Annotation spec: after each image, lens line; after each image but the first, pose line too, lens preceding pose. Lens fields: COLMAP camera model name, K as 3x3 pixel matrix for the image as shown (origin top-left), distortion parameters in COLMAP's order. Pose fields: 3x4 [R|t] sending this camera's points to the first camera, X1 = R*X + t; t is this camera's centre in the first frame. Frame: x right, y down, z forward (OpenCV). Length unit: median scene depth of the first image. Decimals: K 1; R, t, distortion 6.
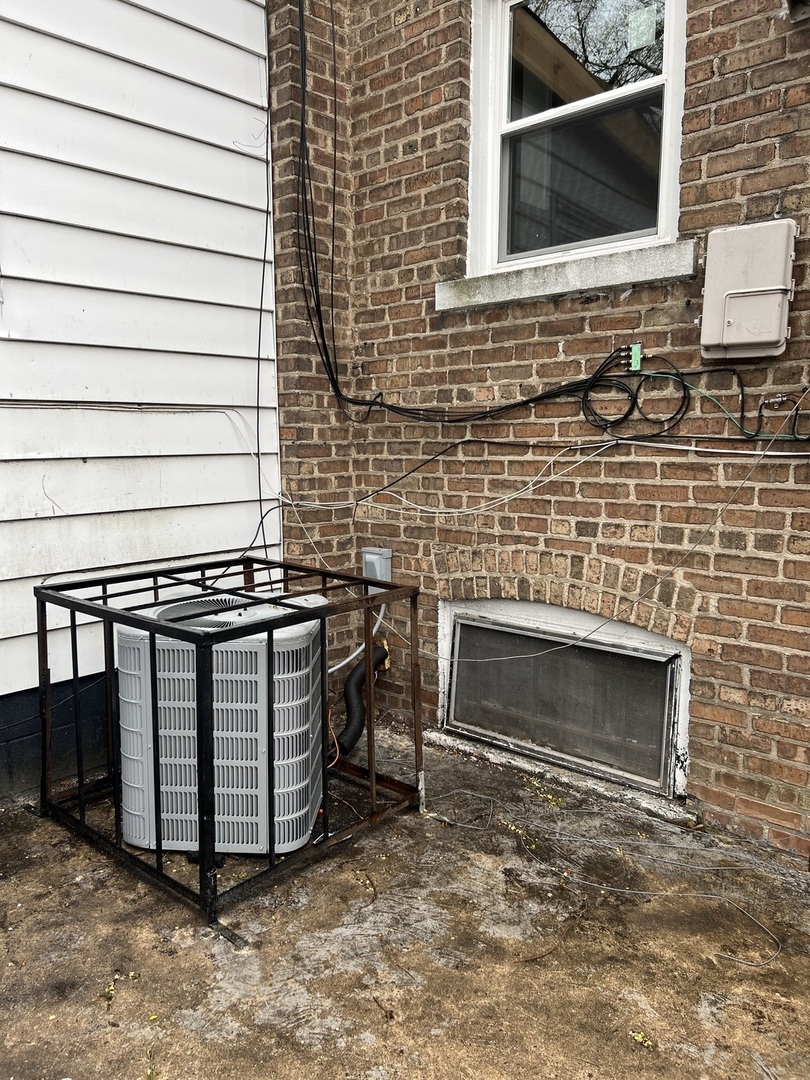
lens RADIAL K [[814.9, 0, 405.9], [0, 814.9, 546.1], [0, 0, 1]] dist [0.037917, -0.031901]
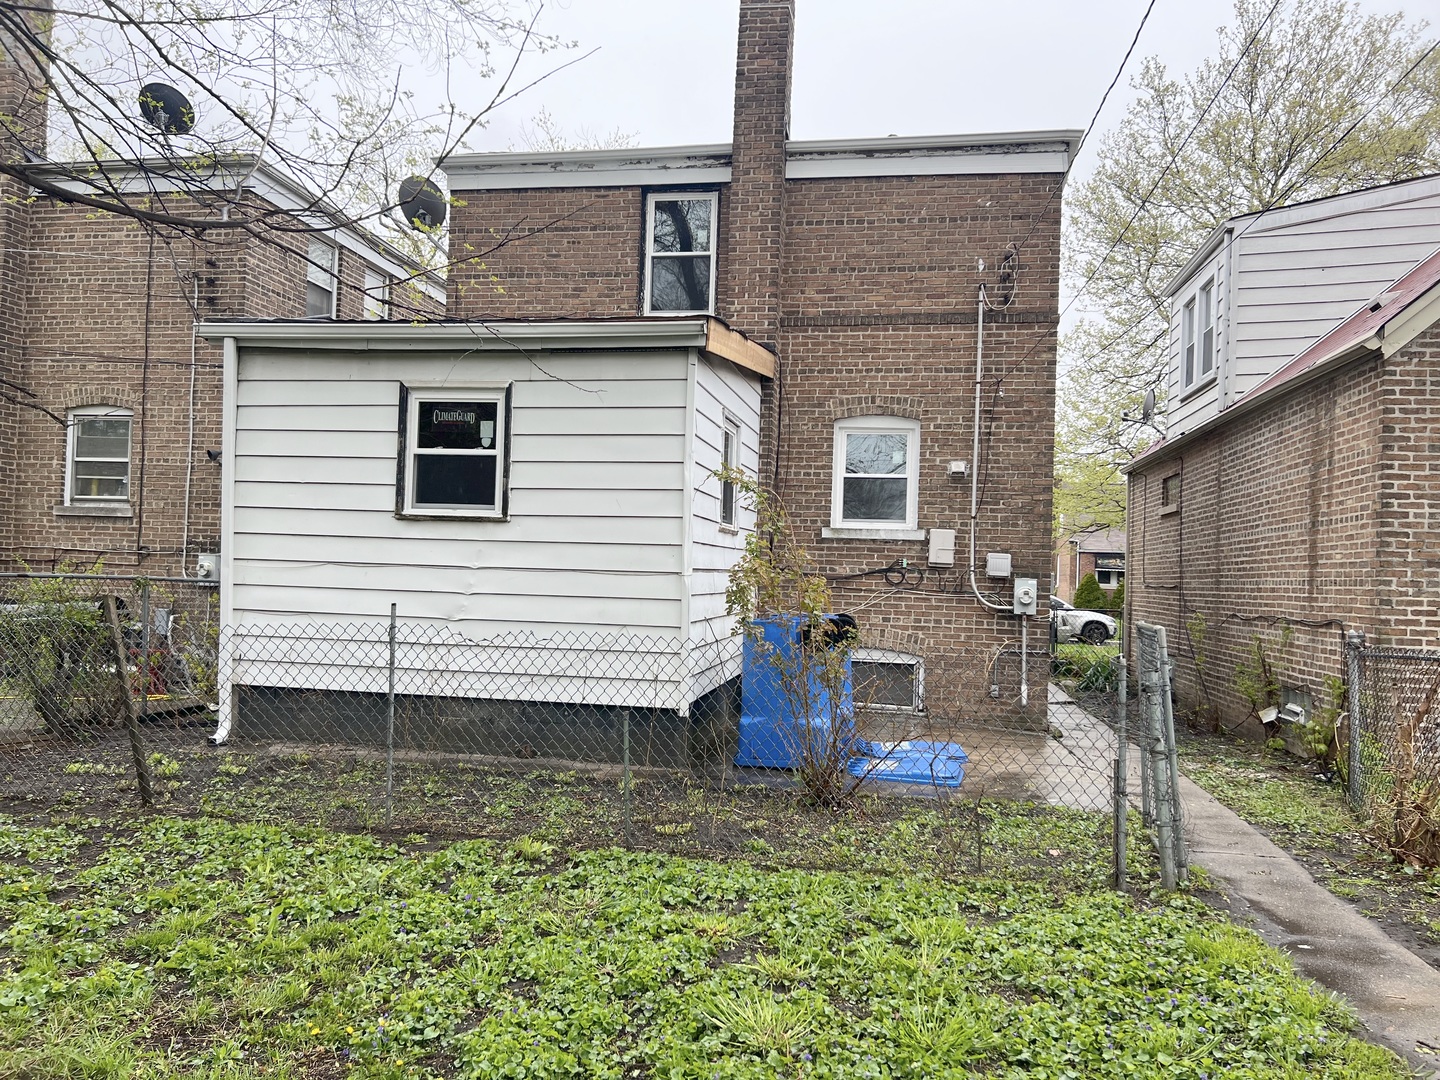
lens RADIAL K [[1086.5, 0, 716.6], [0, 1086.5, 540.2], [0, 0, 1]] dist [0.037917, -0.031901]
pose [[0.840543, 0.048784, 0.539544, -2.428223], [0.035266, 0.988897, -0.144354, 0.240322], [-0.540596, 0.140363, 0.829490, -1.943383]]
